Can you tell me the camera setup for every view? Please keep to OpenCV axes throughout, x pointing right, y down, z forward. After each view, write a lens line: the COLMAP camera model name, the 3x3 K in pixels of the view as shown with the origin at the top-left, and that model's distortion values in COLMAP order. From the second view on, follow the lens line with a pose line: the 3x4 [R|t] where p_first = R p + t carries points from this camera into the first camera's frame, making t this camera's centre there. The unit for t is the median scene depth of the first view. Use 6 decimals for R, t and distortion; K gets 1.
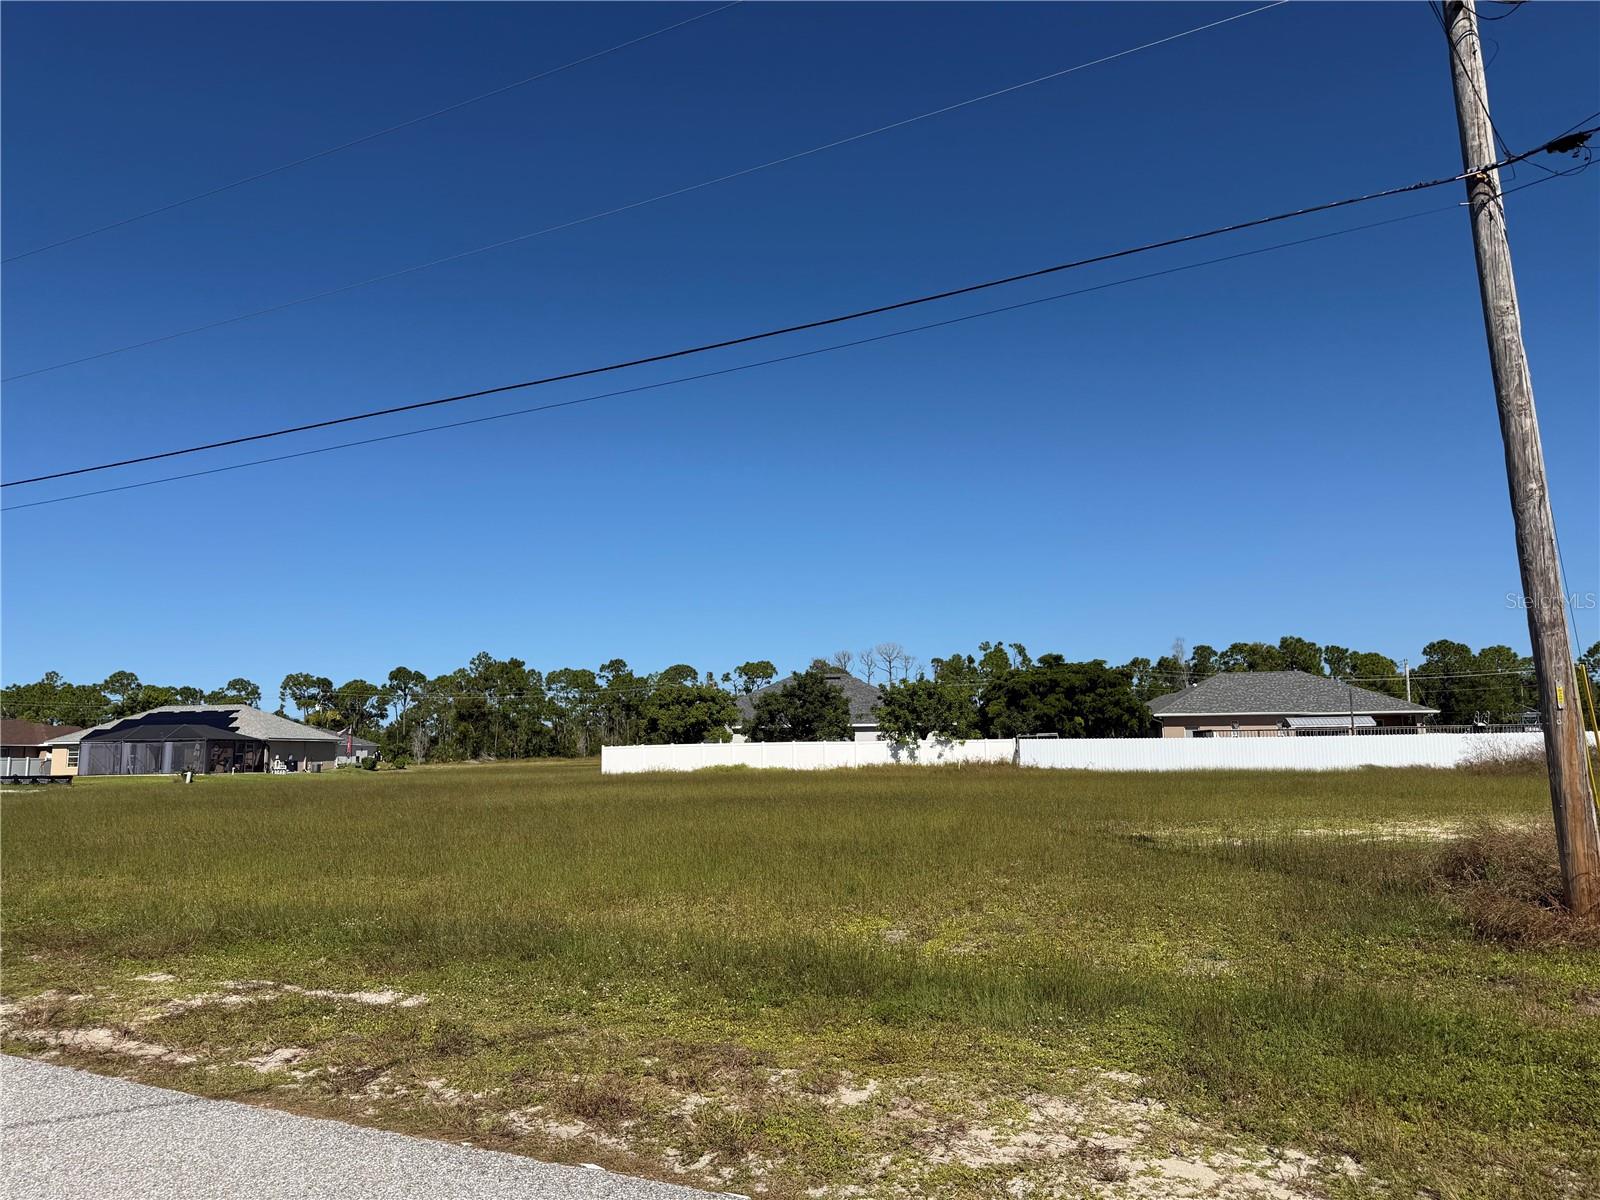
lens RADIAL K [[1116.6, 0, 793.9], [0, 1116.6, 594.7], [0, 0, 1]] dist [0.083172, -0.100982]
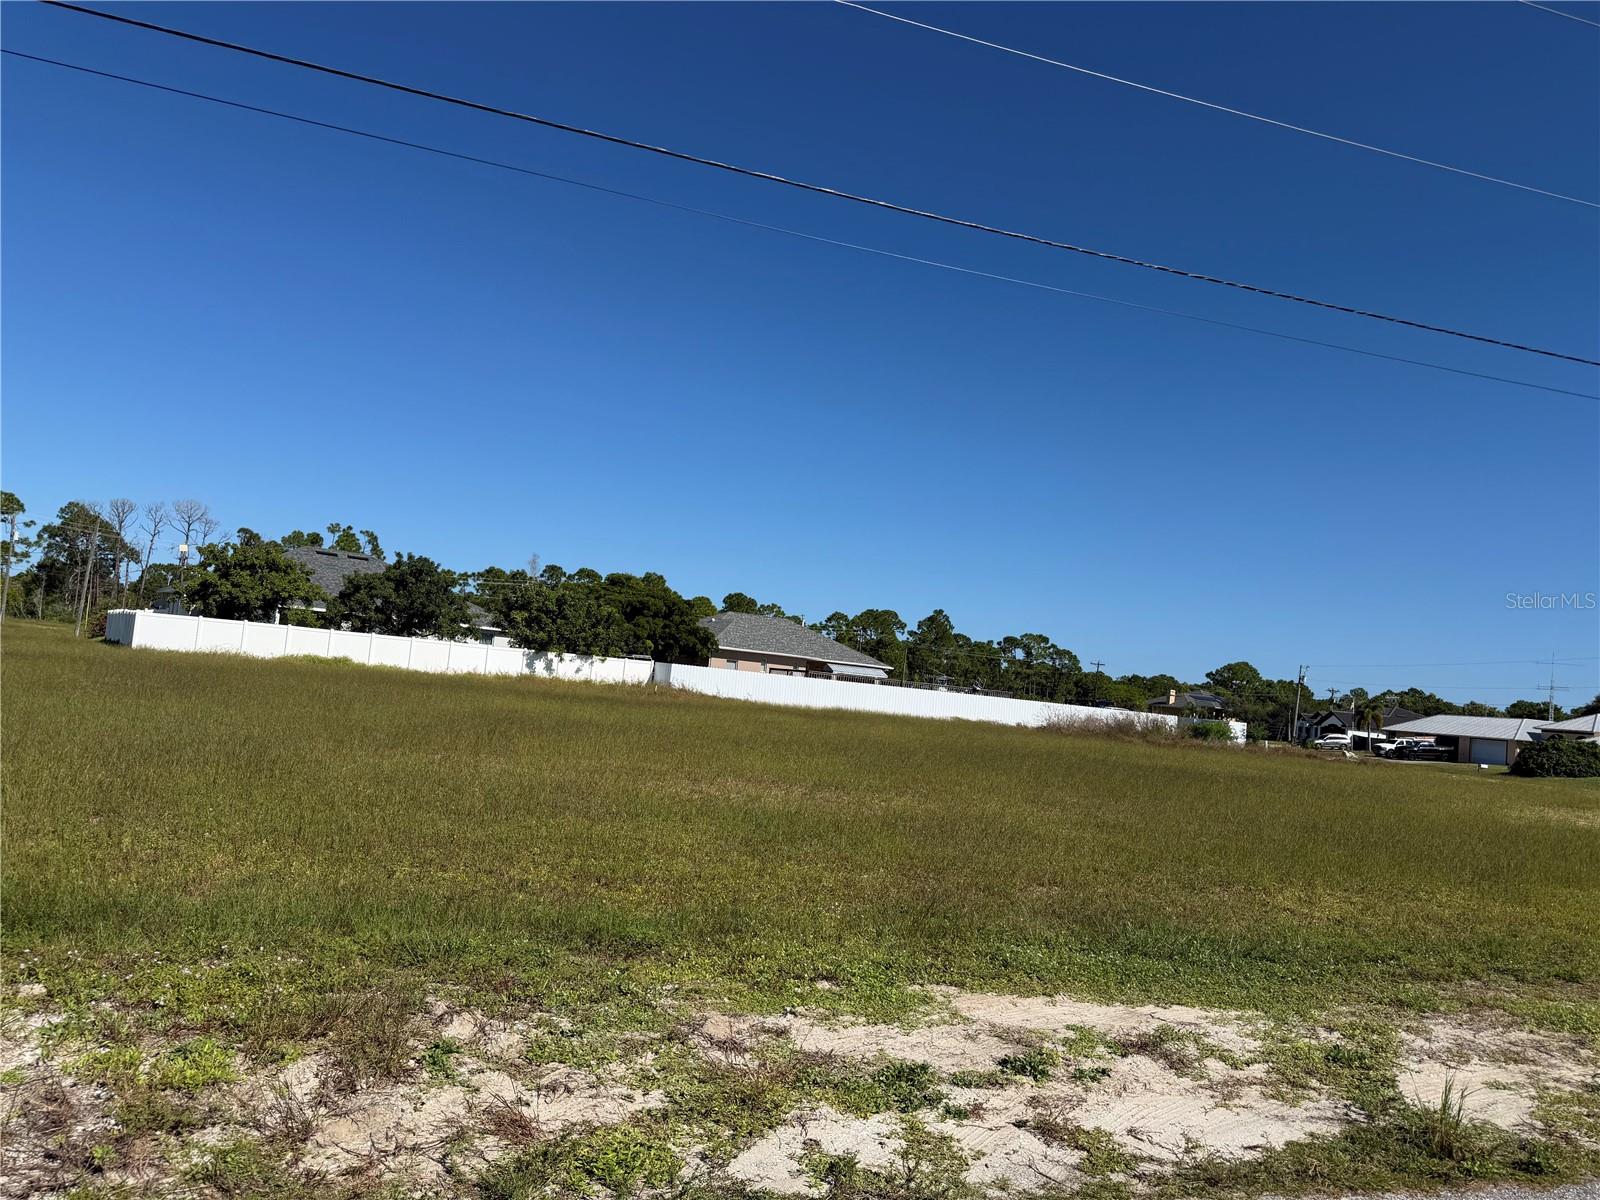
lens RADIAL K [[1113.0, 0, 800.9], [0, 1113.0, 592.5], [0, 0, 1]] dist [0.081156, -0.103269]
pose [[0.746994, 0.141965, 0.649497, -0.307612], [-0.197304, 0.980261, 0.012660, 0.027213], [-0.634879, -0.137605, 0.760259, 0.157344]]
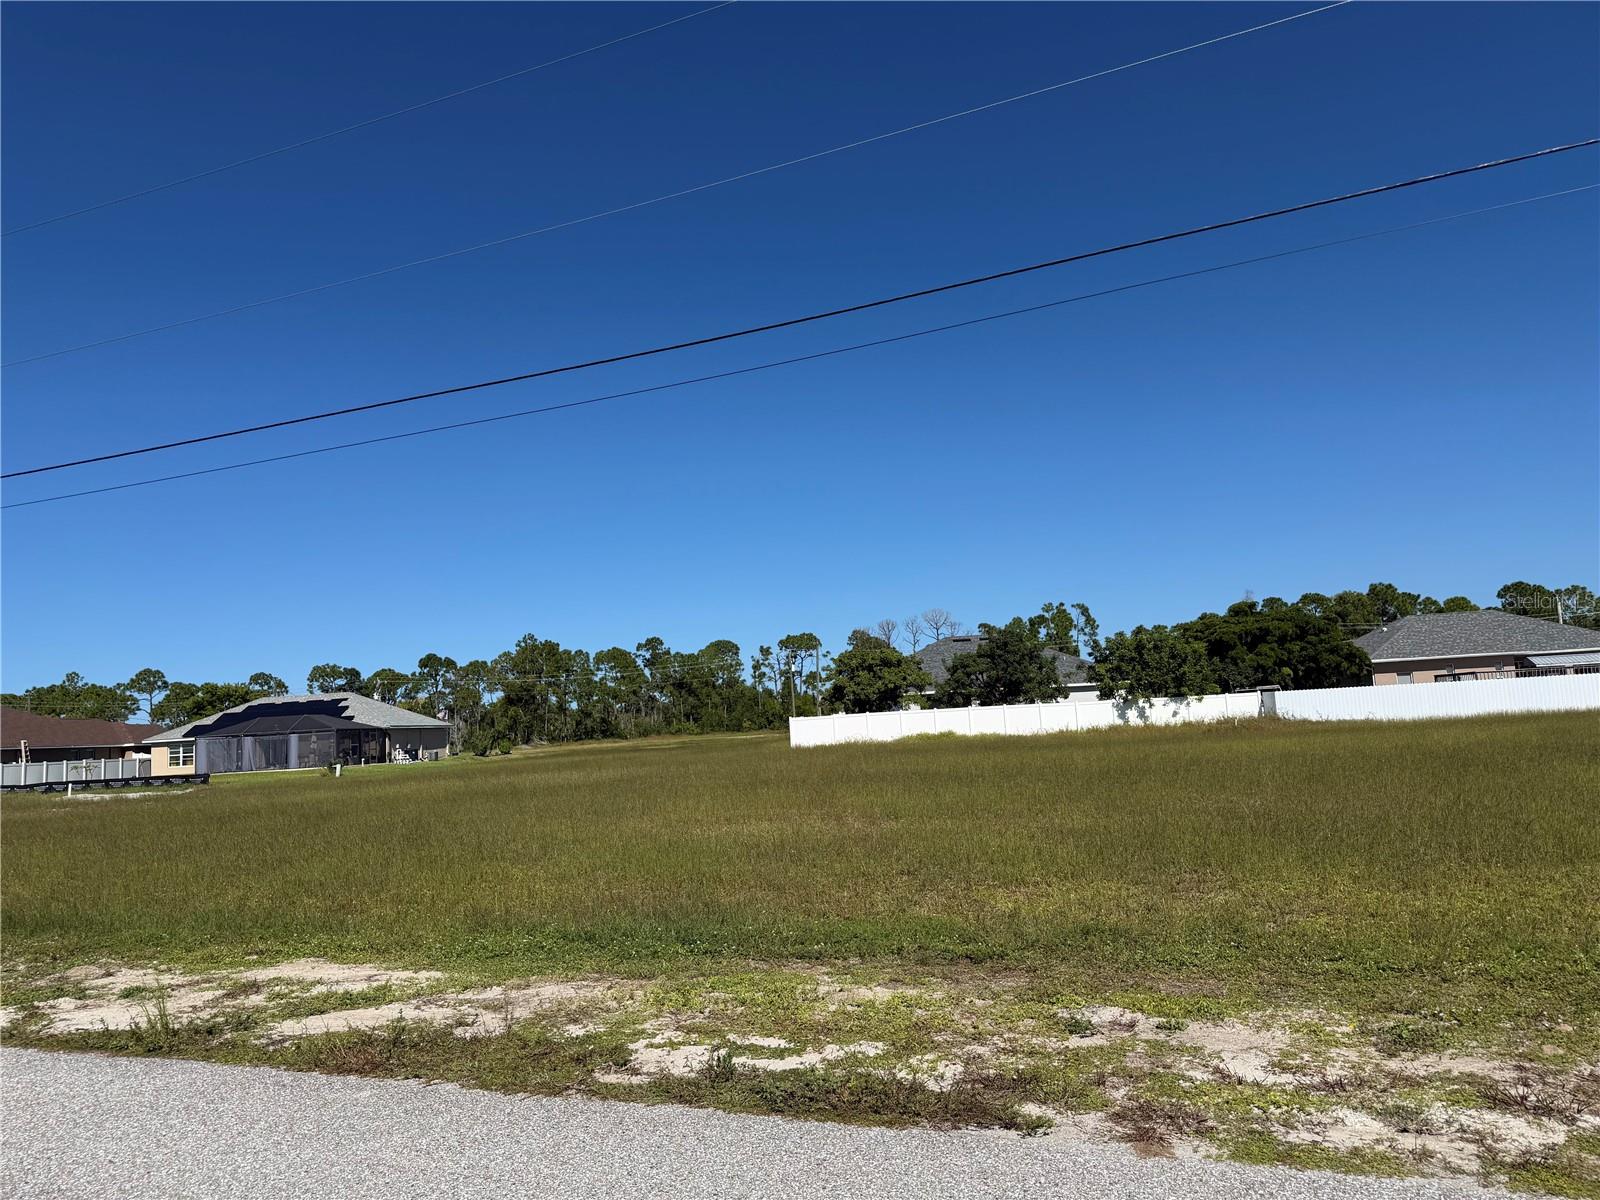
lens RADIAL K [[1114.3, 0, 783.4], [0, 1114.3, 603.2], [0, 0, 1]] dist [0.097934, -0.131577]
pose [[0.999030, -0.039012, 0.020446, -0.179712], [0.038427, 0.998862, 0.028245, 0.014010], [-0.021524, -0.027432, 0.999392, 0.081222]]
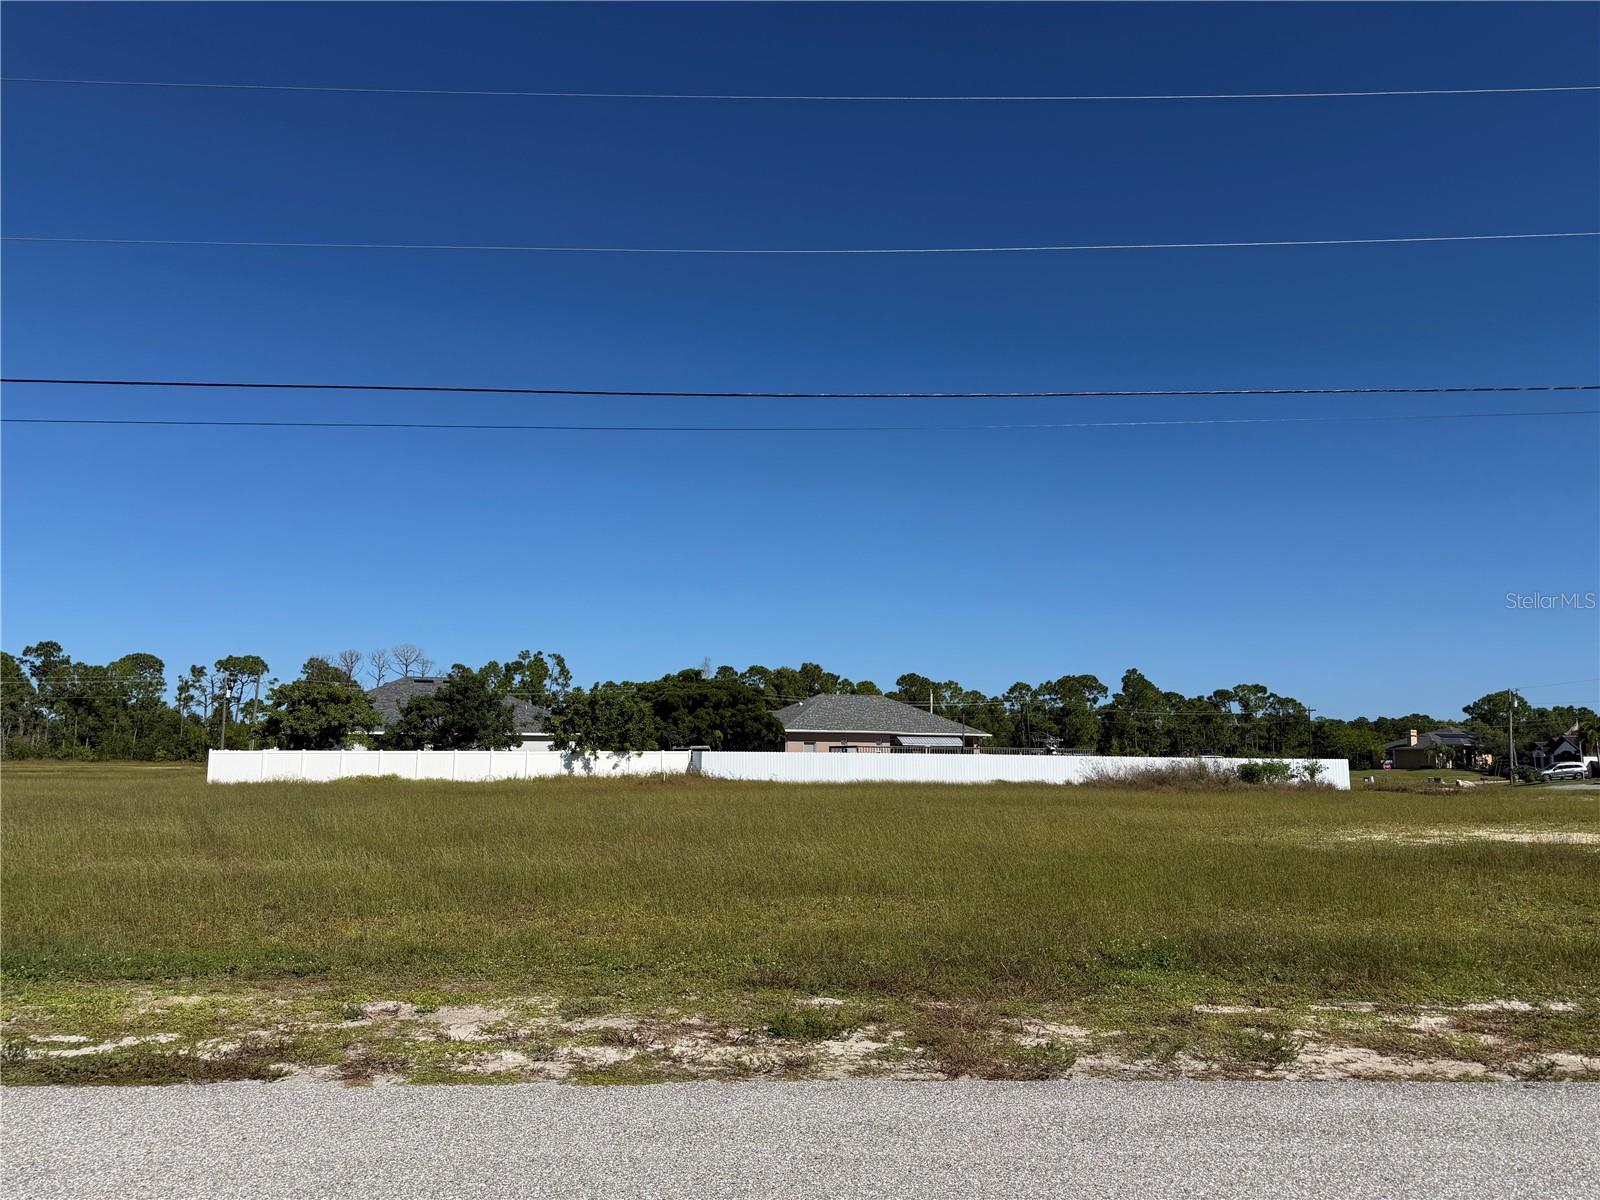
lens RADIAL K [[1114.3, 0, 801.2], [0, 1114.3, 593.3], [0, 0, 1]] dist [0.102301, -0.141846]
pose [[0.881740, 0.089525, 0.463163, -0.173021], [-0.084368, 0.995924, -0.031889, 0.008242], [-0.464130, -0.010958, 0.885699, 0.047134]]
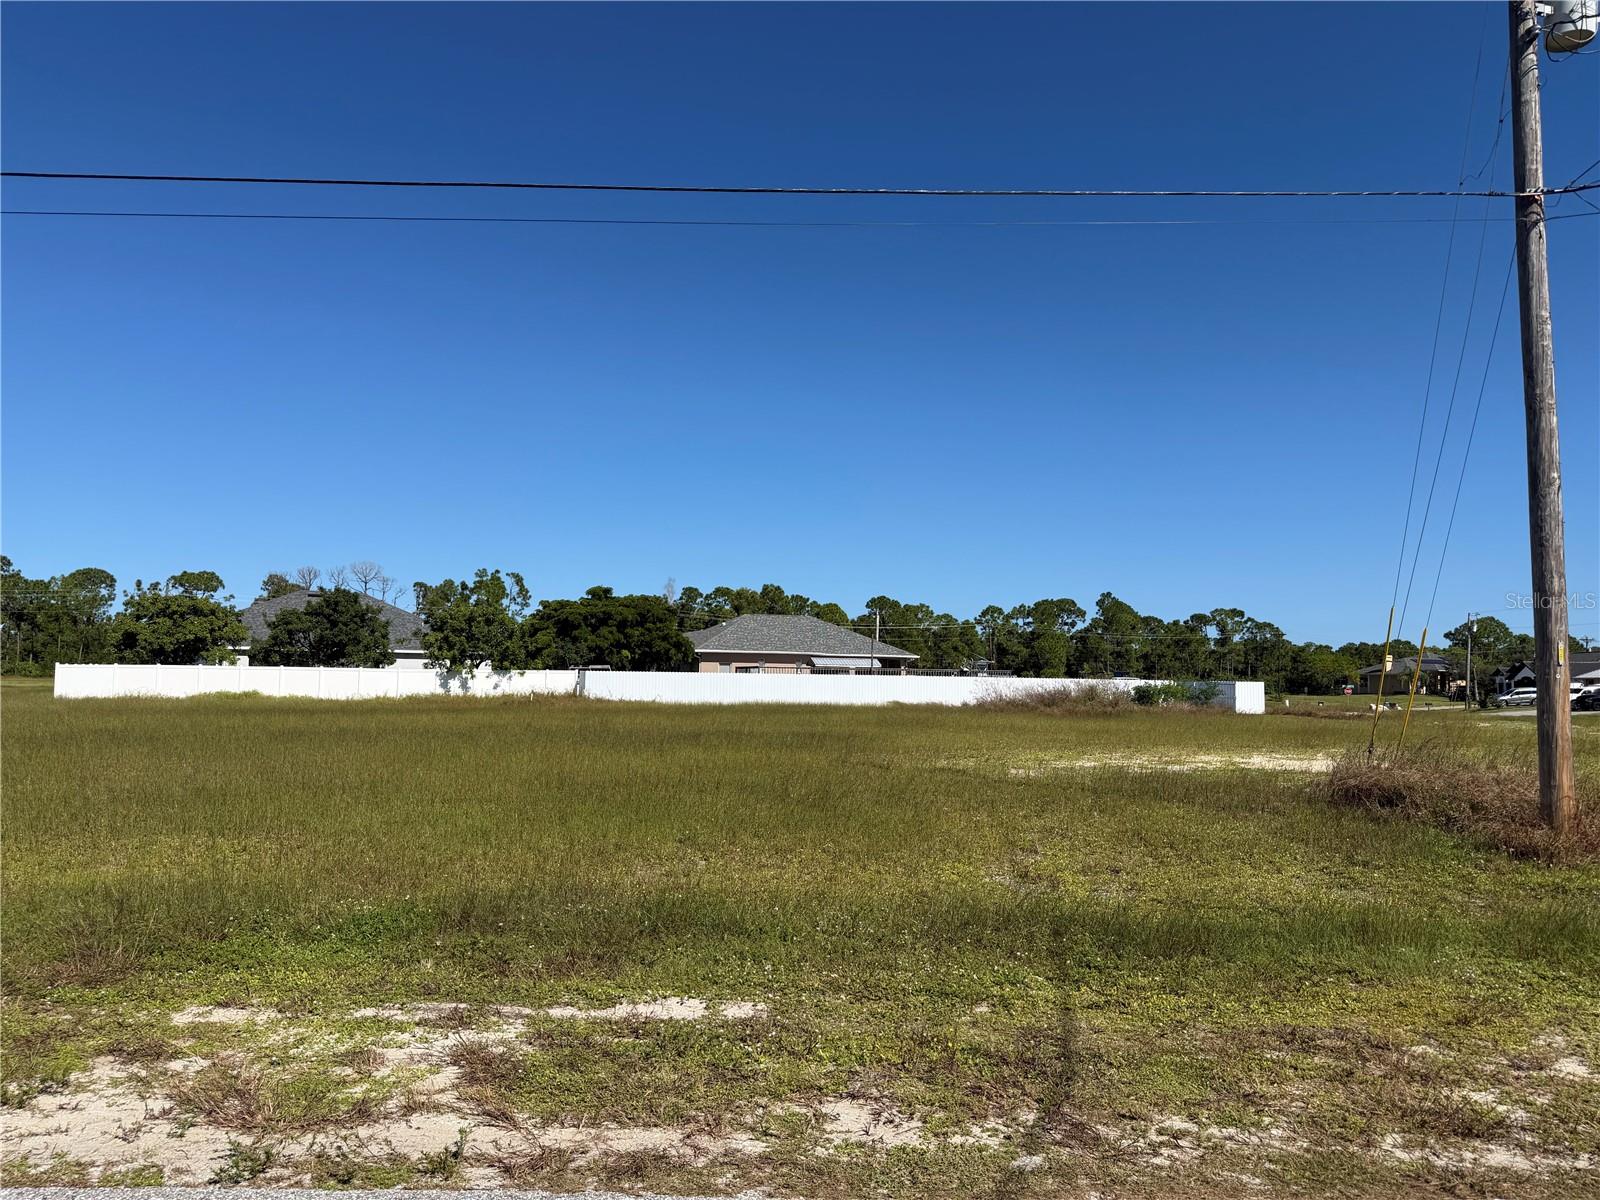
lens RADIAL K [[1116.9, 0, 810.2], [0, 1116.9, 605.8], [0, 0, 1]] dist [0.089204, -0.112974]
pose [[0.880365, 0.058963, 0.470618, -0.076493], [-0.091559, 0.994706, 0.046650, 0.007270], [-0.465376, -0.084159, 0.881103, 0.042361]]
